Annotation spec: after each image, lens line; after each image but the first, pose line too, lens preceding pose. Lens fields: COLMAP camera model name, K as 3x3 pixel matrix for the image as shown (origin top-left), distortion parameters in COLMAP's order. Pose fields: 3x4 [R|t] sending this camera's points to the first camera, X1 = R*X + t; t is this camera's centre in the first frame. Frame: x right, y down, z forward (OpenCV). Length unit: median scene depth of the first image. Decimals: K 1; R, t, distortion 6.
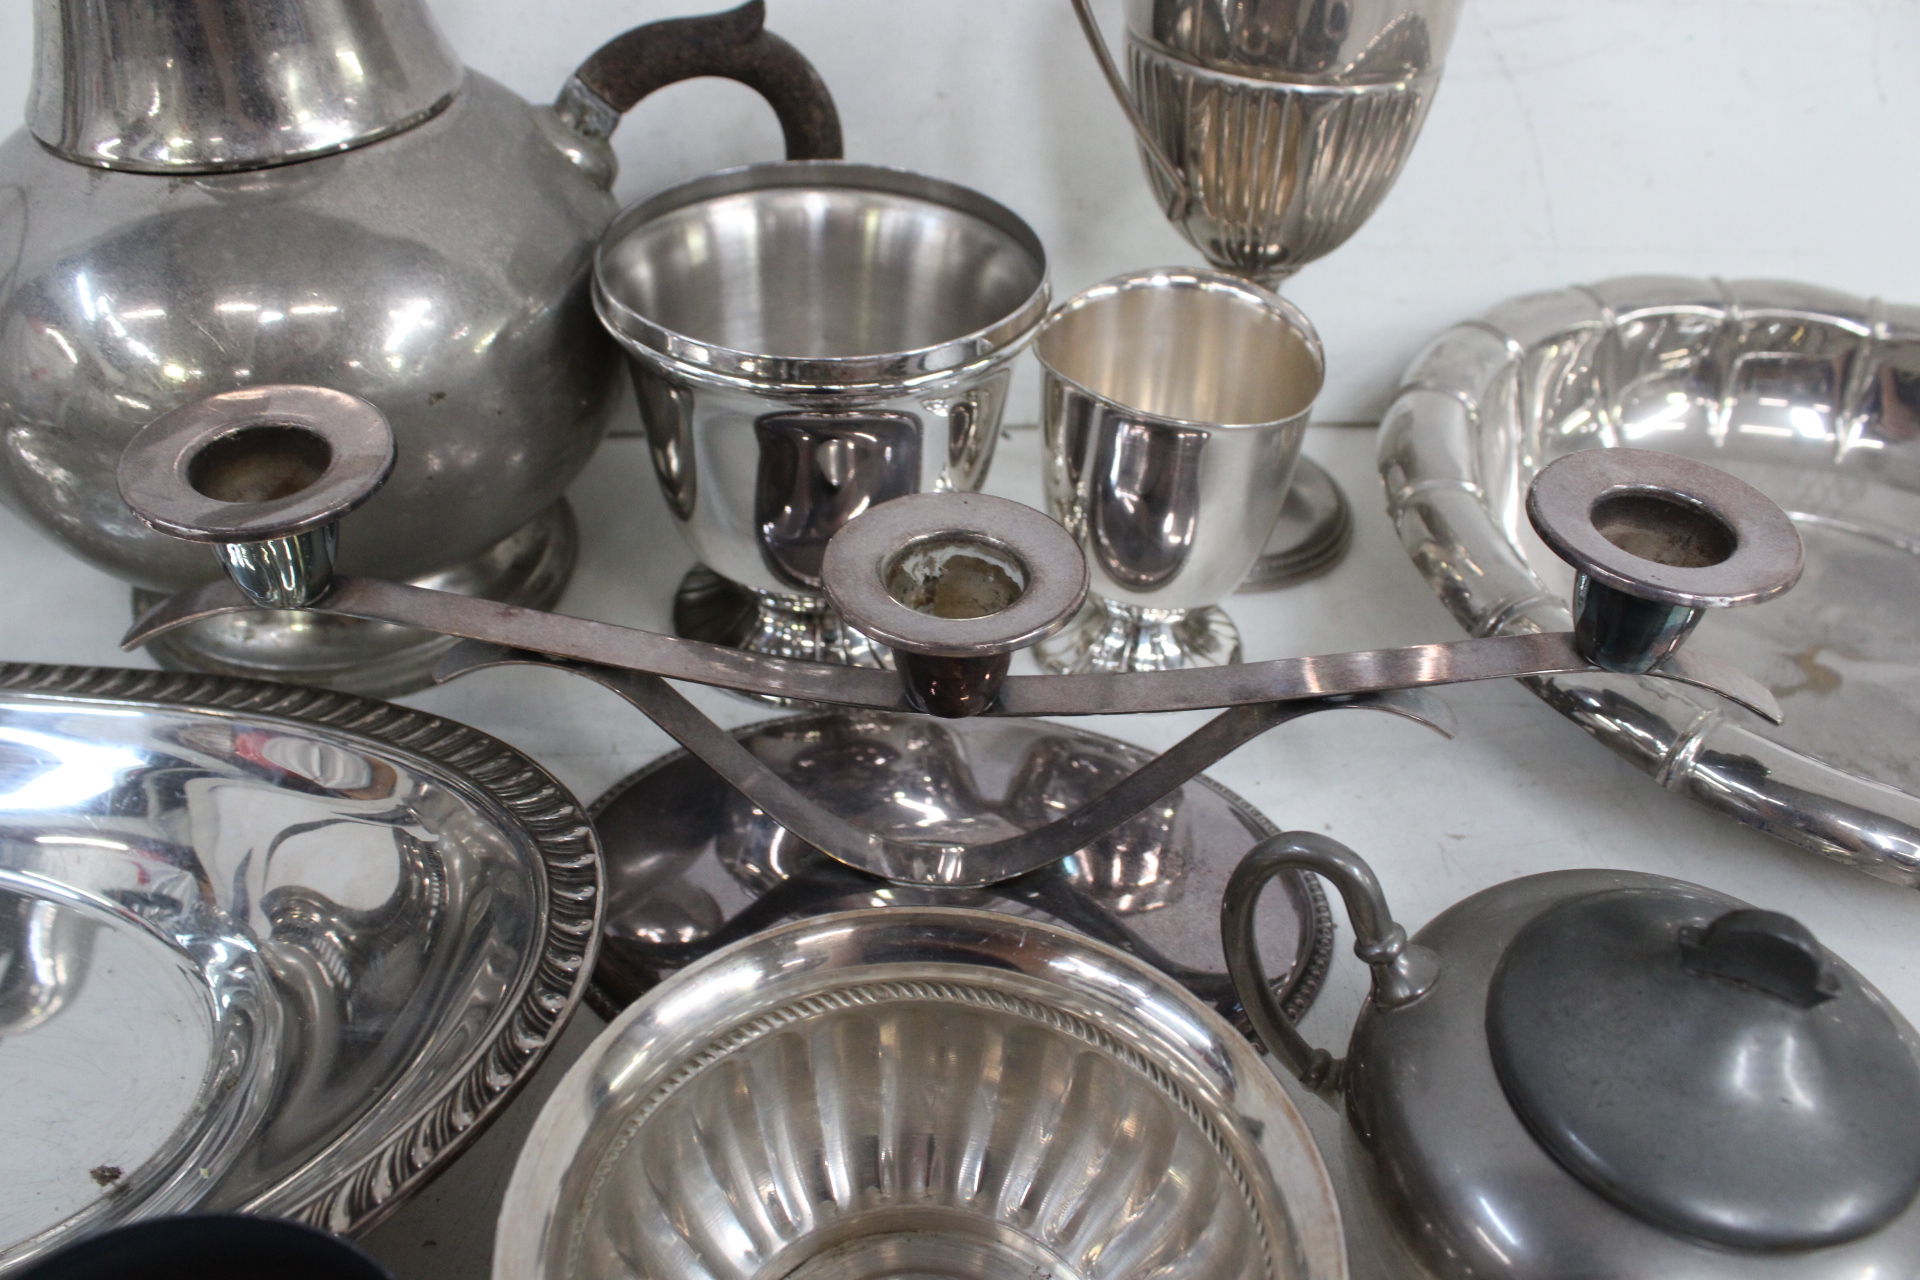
lens RADIAL K [[1585.2, 0, 951.9], [0, 1585.2, 657.0], [0, 0, 1]] dist [-0.110745, 0.028958]
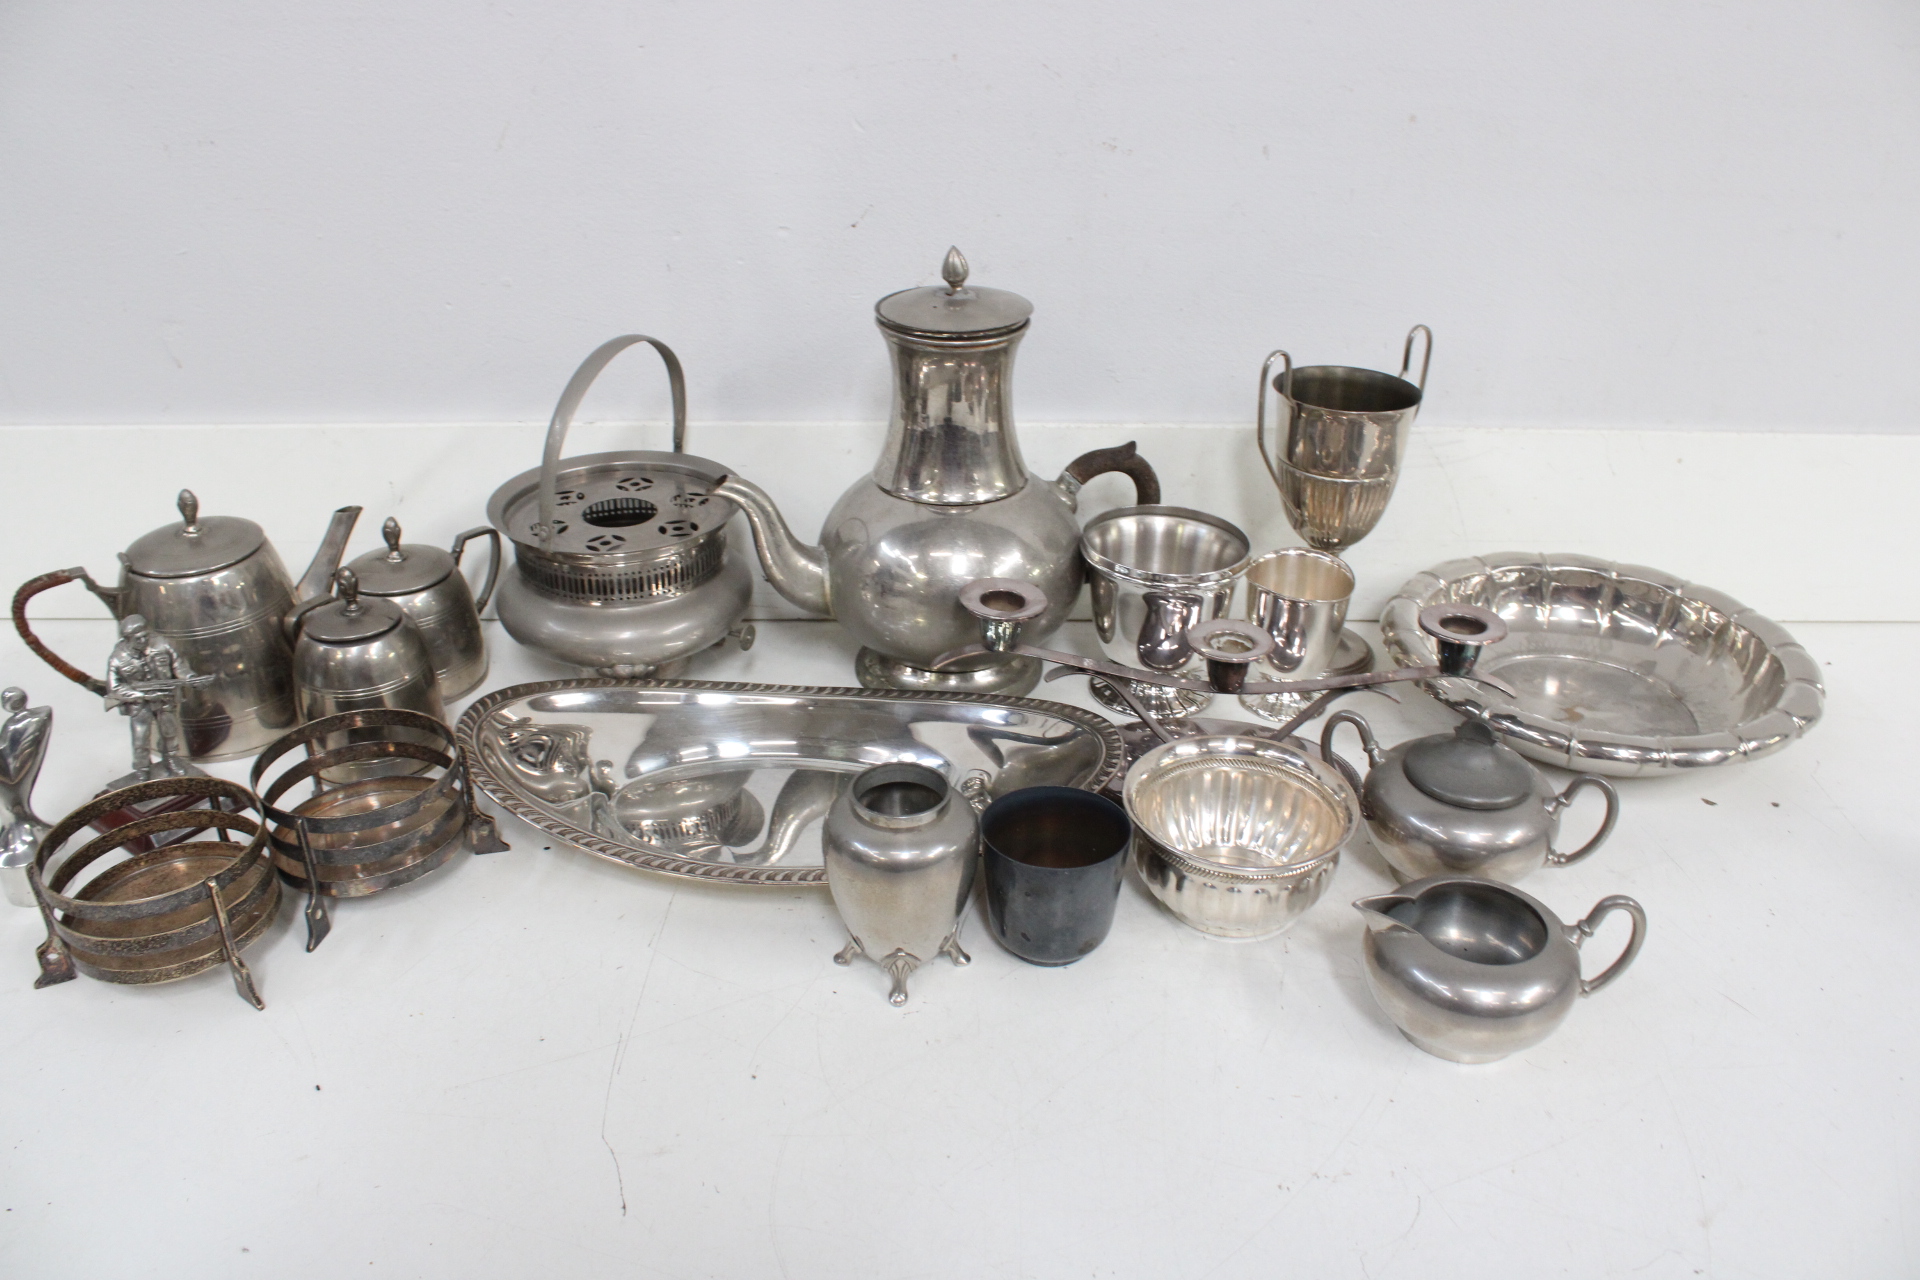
lens RADIAL K [[1585.2, 0, 947.9], [0, 1585.2, 676.4], [0, 0, 1]] dist [-0.110745, 0.028958]
pose [[0.998542, 0.011133, -0.052813, -0.289592], [-0.020439, 0.983619, -0.179098, 0.434513], [0.049954, 0.179916, 0.982413, -1.522054]]
